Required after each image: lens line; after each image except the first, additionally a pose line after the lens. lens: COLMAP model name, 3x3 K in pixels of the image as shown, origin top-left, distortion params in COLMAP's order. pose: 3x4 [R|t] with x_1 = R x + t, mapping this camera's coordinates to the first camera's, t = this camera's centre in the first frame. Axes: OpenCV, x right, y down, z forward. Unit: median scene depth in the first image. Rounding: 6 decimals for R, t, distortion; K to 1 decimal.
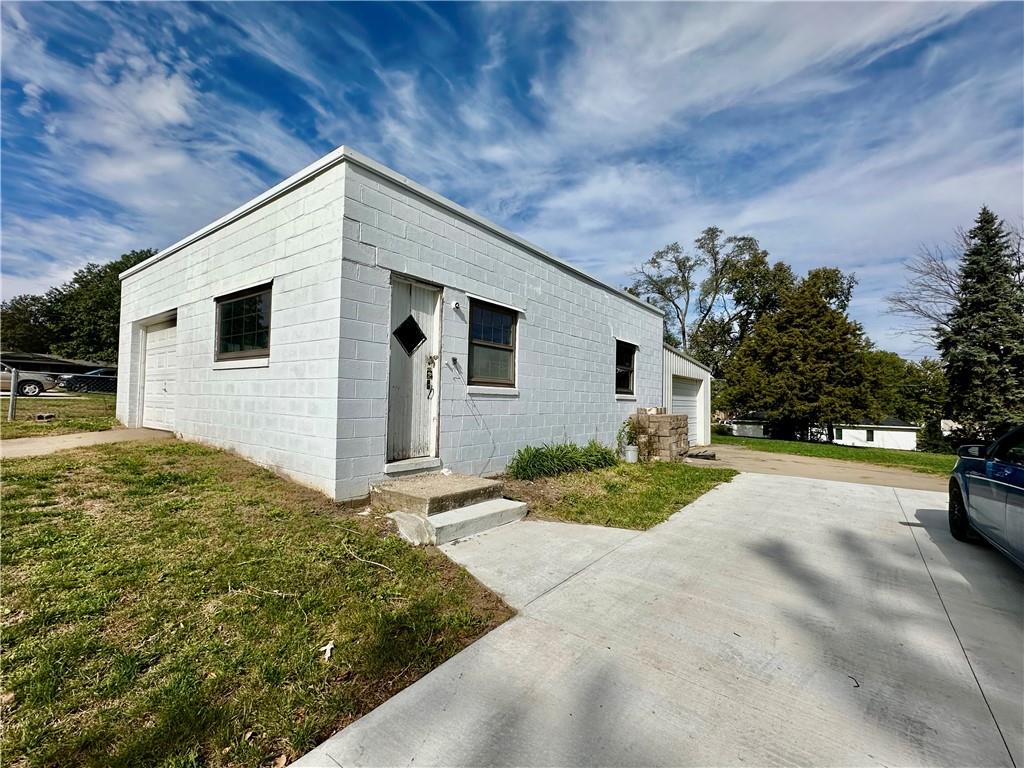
lens RADIAL K [[449.4, 0, 513.2], [0, 449.4, 385.8], [0, 0, 1]] dist [0.000593, -0.000561]
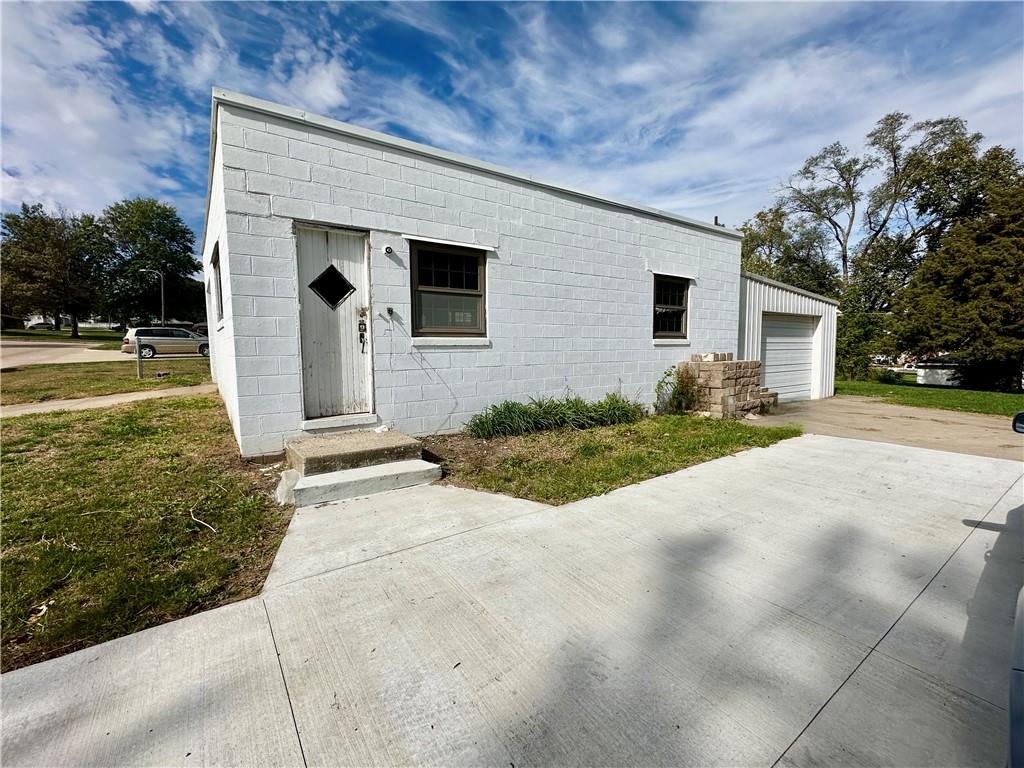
lens RADIAL K [[449.4, 0, 512.8], [0, 449.4, 385.4], [0, 0, 1]] dist [0.000593, -0.000561]
pose [[0.953004, -0.004604, -0.302923, 0.232530], [0.039002, 0.993429, 0.107604, 0.003890], [0.300437, -0.114362, 0.946921, 0.104989]]
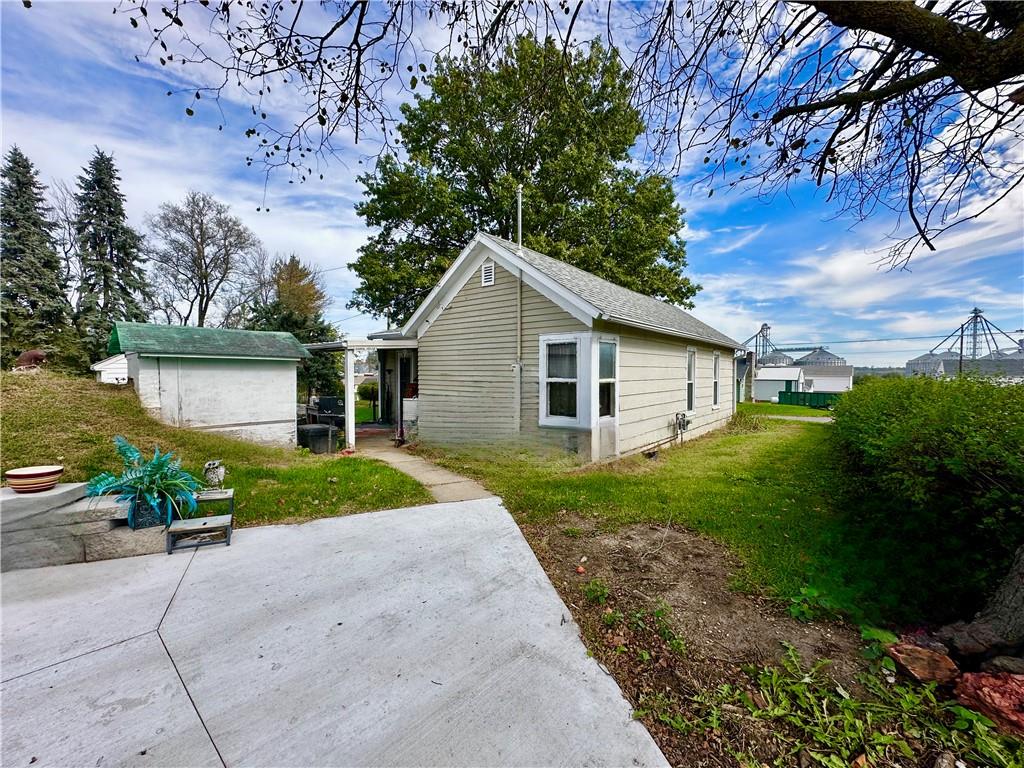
lens RADIAL K [[408.3, 0, 516.3], [0, 408.3, 378.9], [0, 0, 1]] dist [0.006593, -0.001157]
pose [[0.042648, -0.044443, 0.998101, 0.556425], [-0.030804, 0.998477, 0.045776, 0.024702], [-0.998615, -0.032698, 0.041214, -0.216011]]
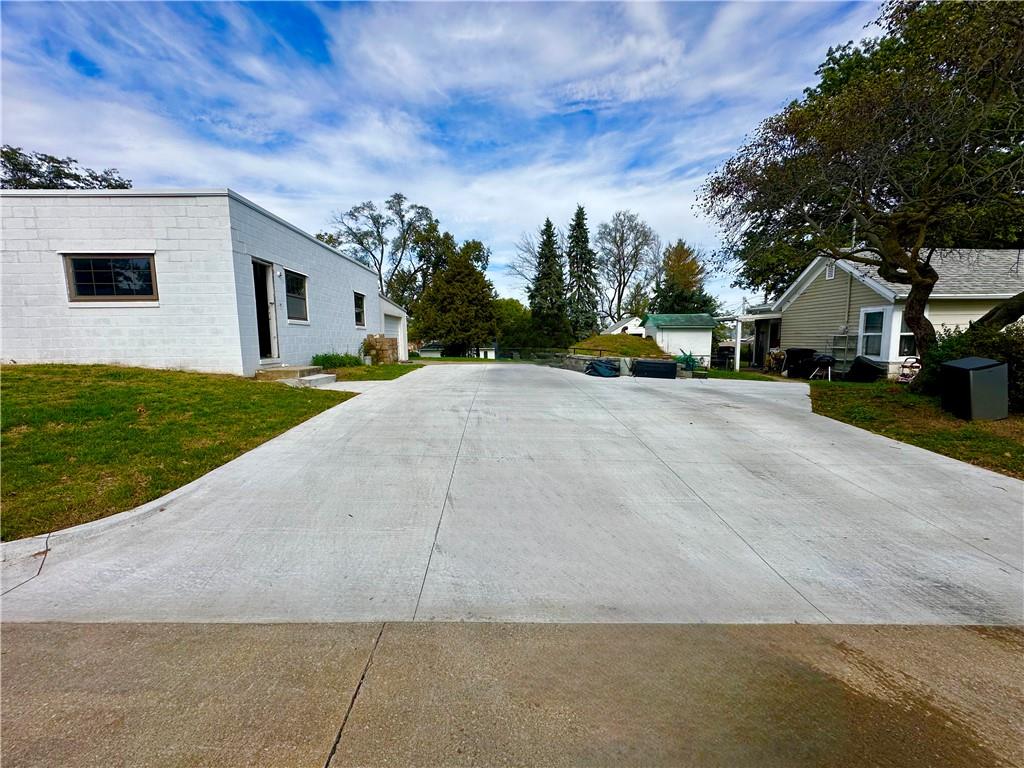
lens RADIAL K [[408.3, 0, 506.9], [0, 408.3, 385.5], [0, 0, 1]] dist [0.006593, -0.001157]
pose [[0.786342, -0.101036, 0.609474, -0.270740], [0.009279, 0.988356, 0.151874, 0.013201], [-0.617722, -0.113770, 0.778123, -0.528844]]
